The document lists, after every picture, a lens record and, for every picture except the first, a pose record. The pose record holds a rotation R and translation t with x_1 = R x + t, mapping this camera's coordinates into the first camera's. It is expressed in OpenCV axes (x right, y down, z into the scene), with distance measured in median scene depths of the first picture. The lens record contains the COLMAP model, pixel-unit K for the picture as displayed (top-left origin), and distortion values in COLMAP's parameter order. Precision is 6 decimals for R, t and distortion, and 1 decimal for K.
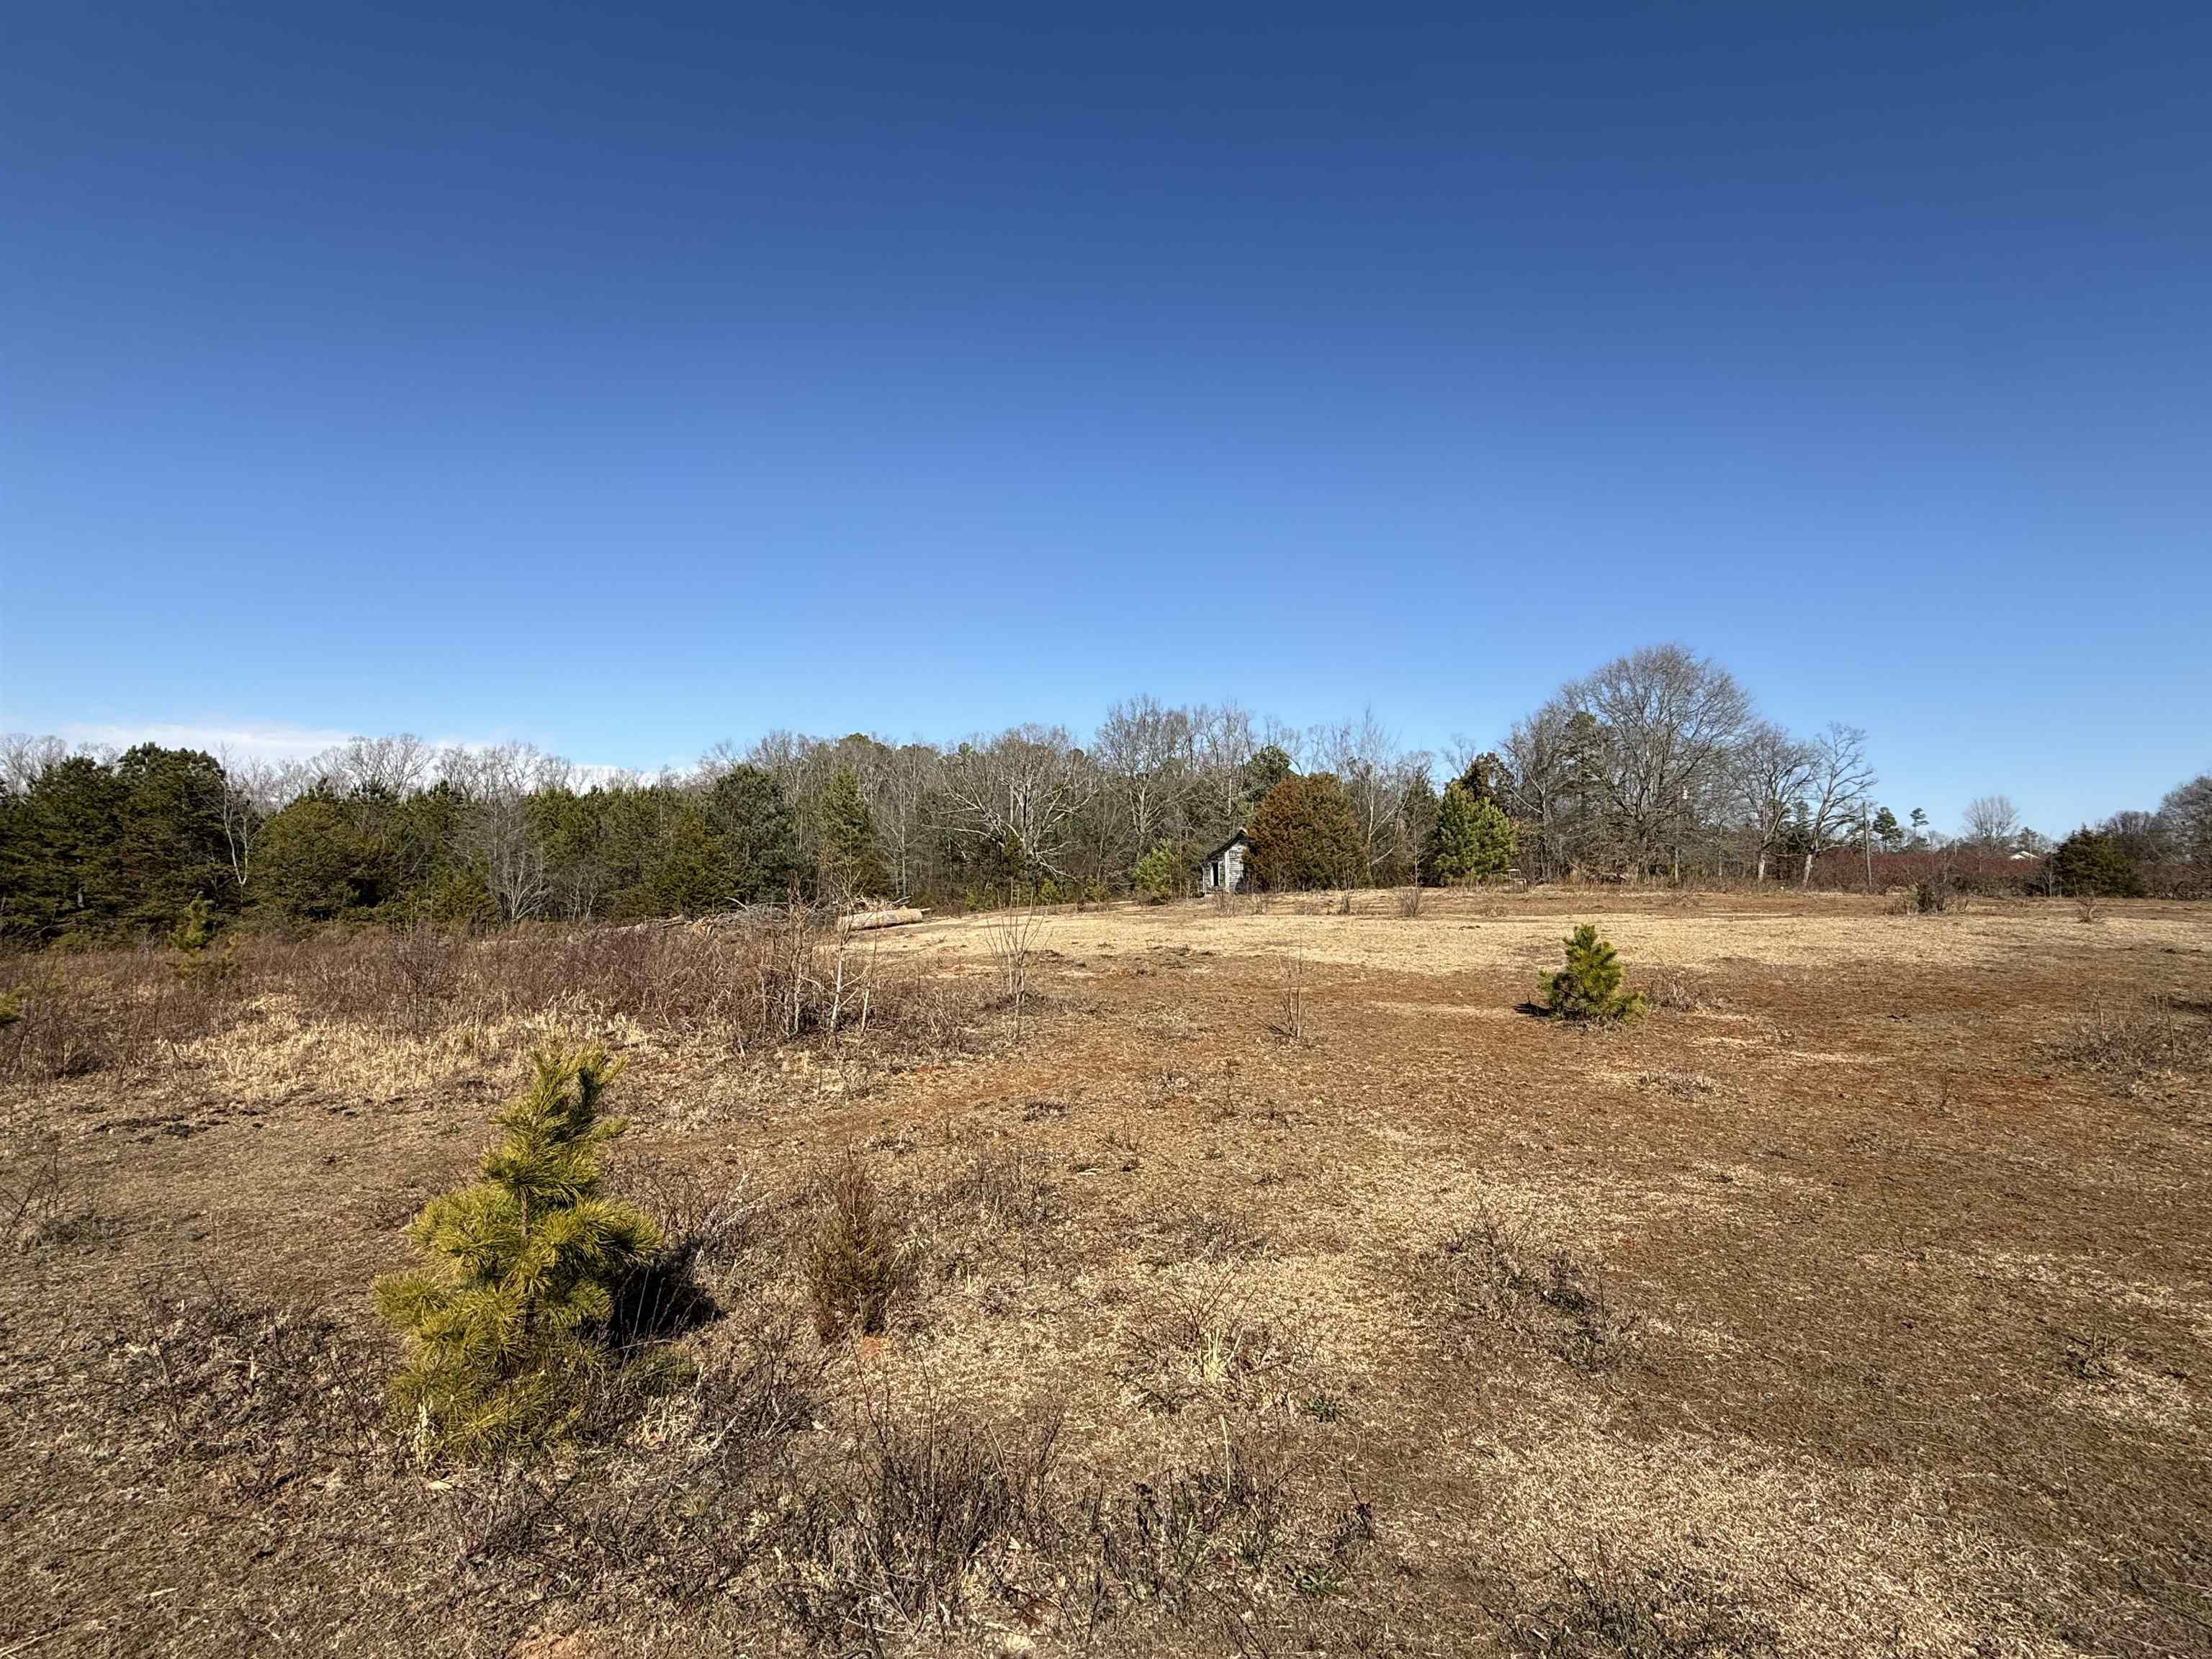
lens RADIAL K [[1017.1, 0, 1106.0], [0, 1017.1, 829.5], [0, 0, 1]] dist [0.007430, -0.000030]
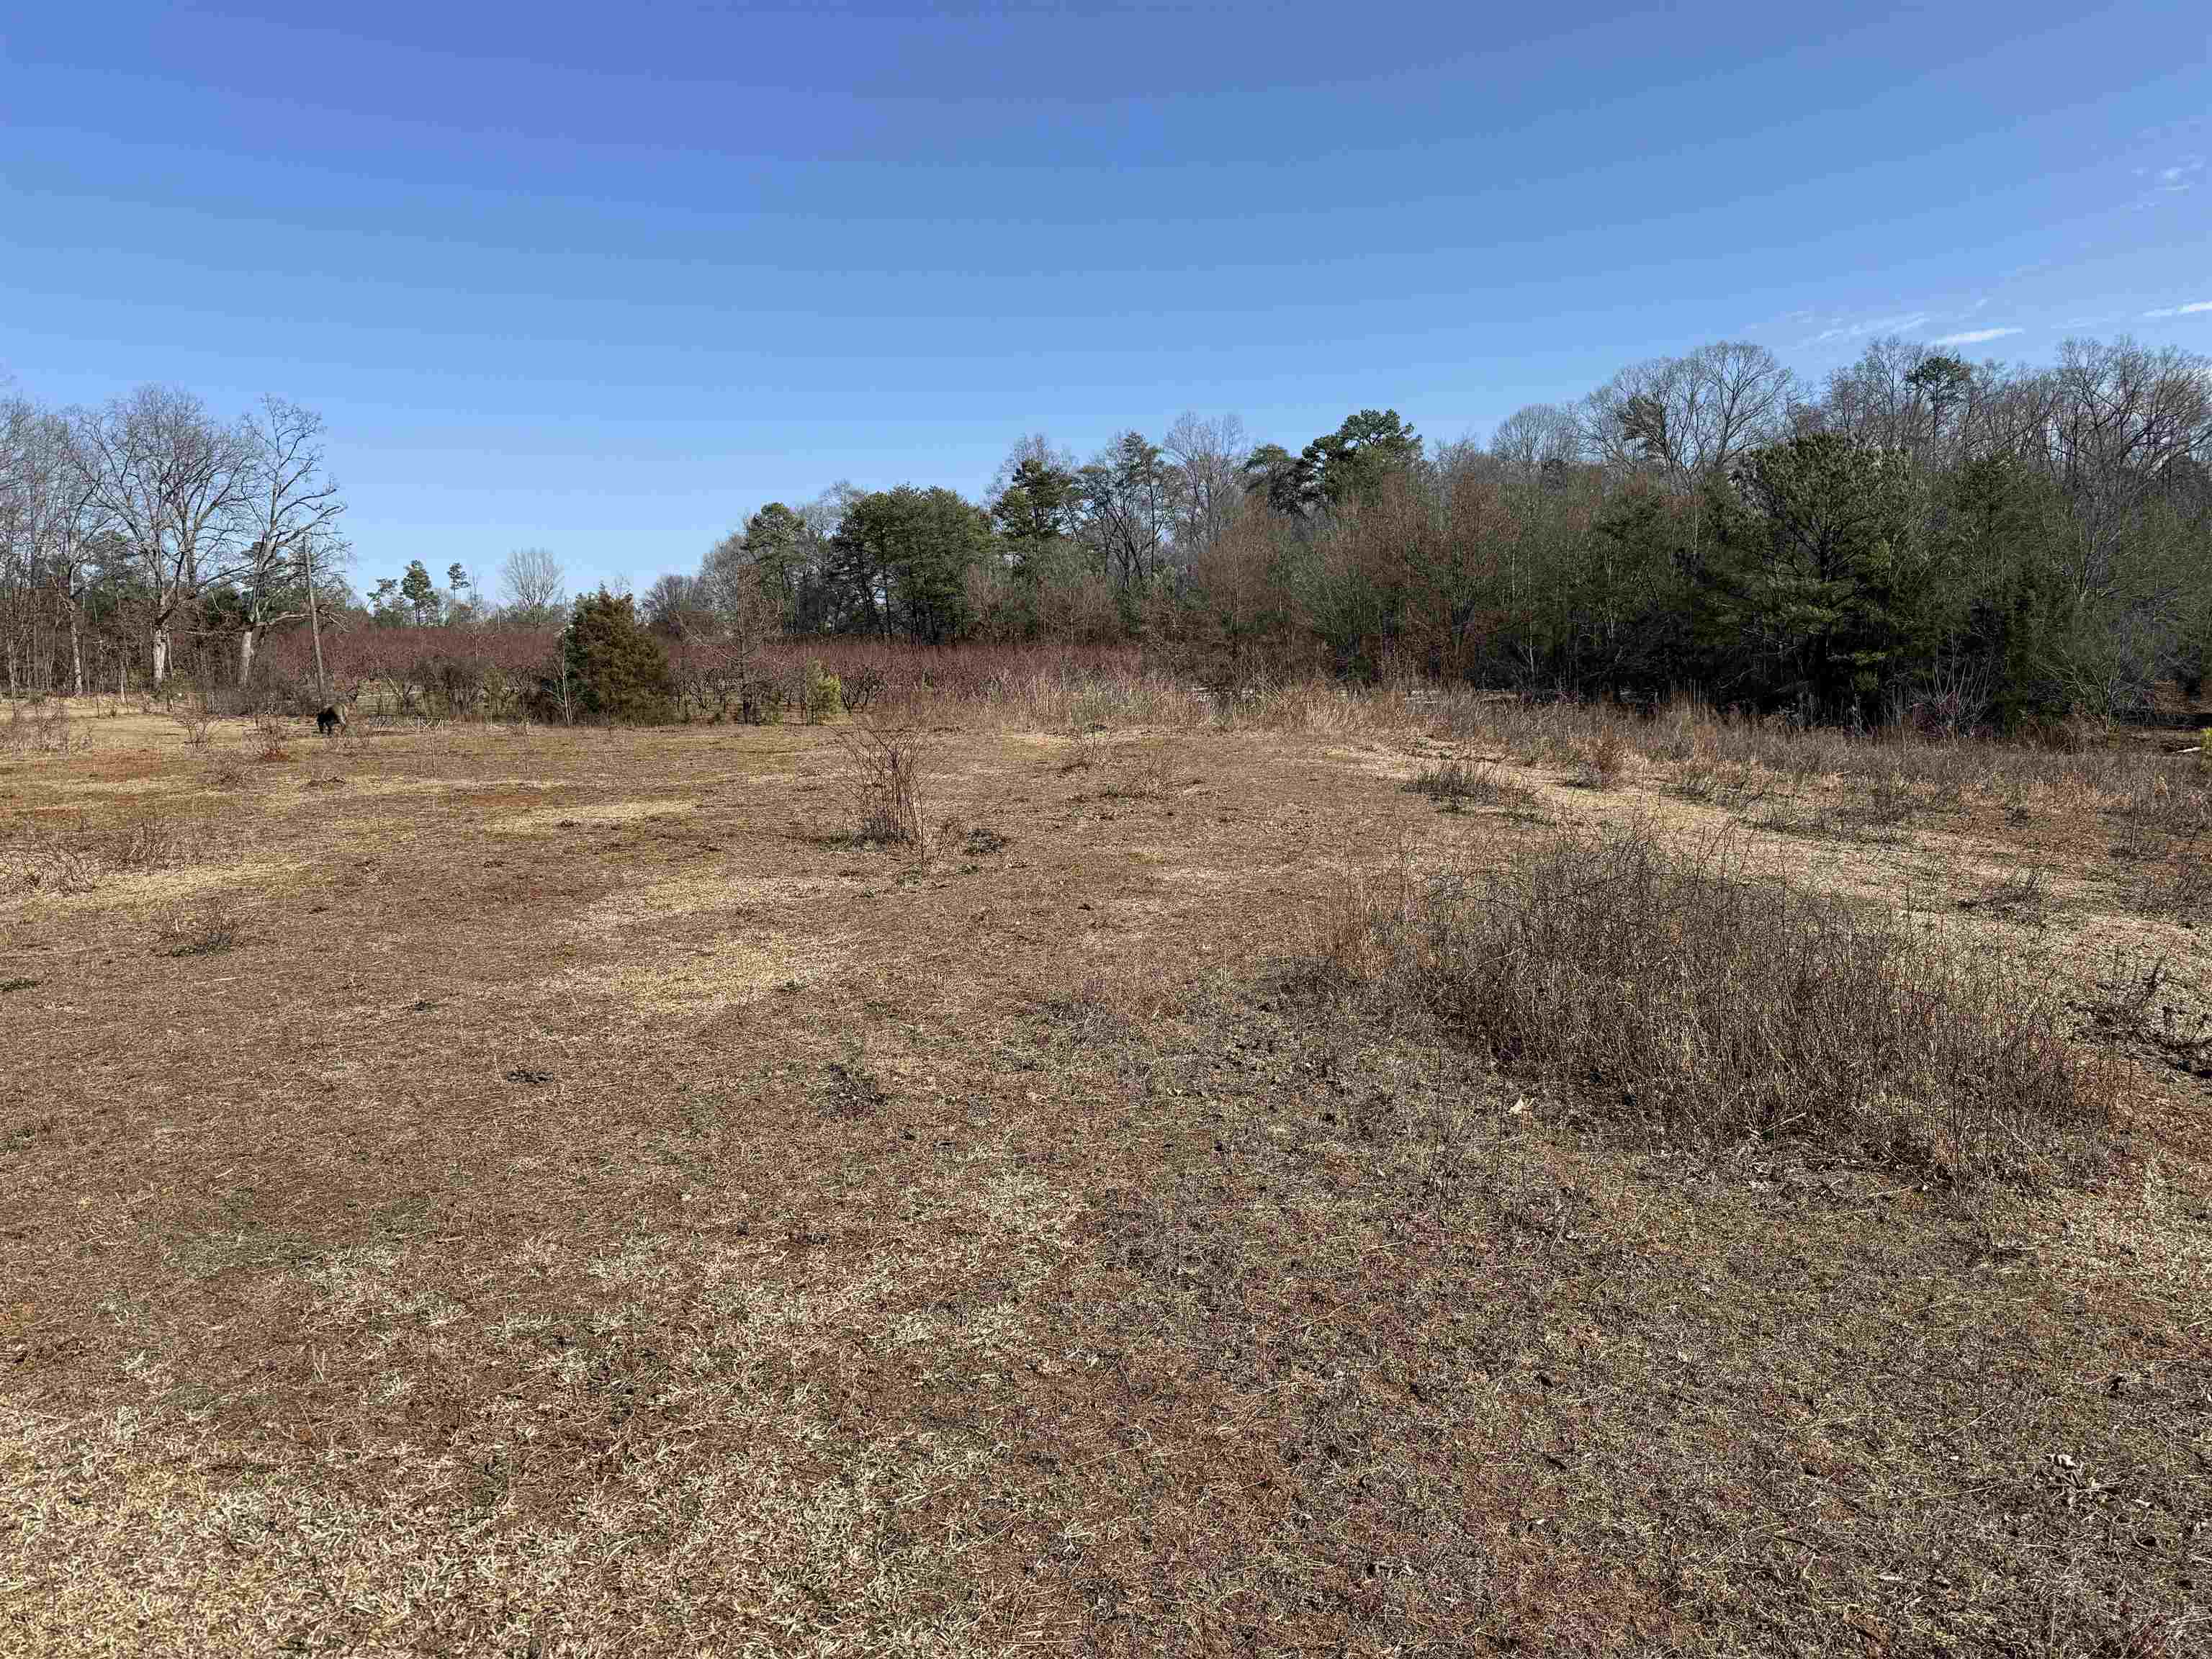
lens RADIAL K [[1561.5, 0, 1106.0], [0, 1561.5, 829.5], [0, 0, 1]] dist [0.024284, -0.018924]
pose [[0.502434, -0.114440, 0.857008, 0.098781], [-0.015462, 0.989854, 0.141245, 0.001601], [-0.864477, -0.084217, 0.495567, 0.084979]]
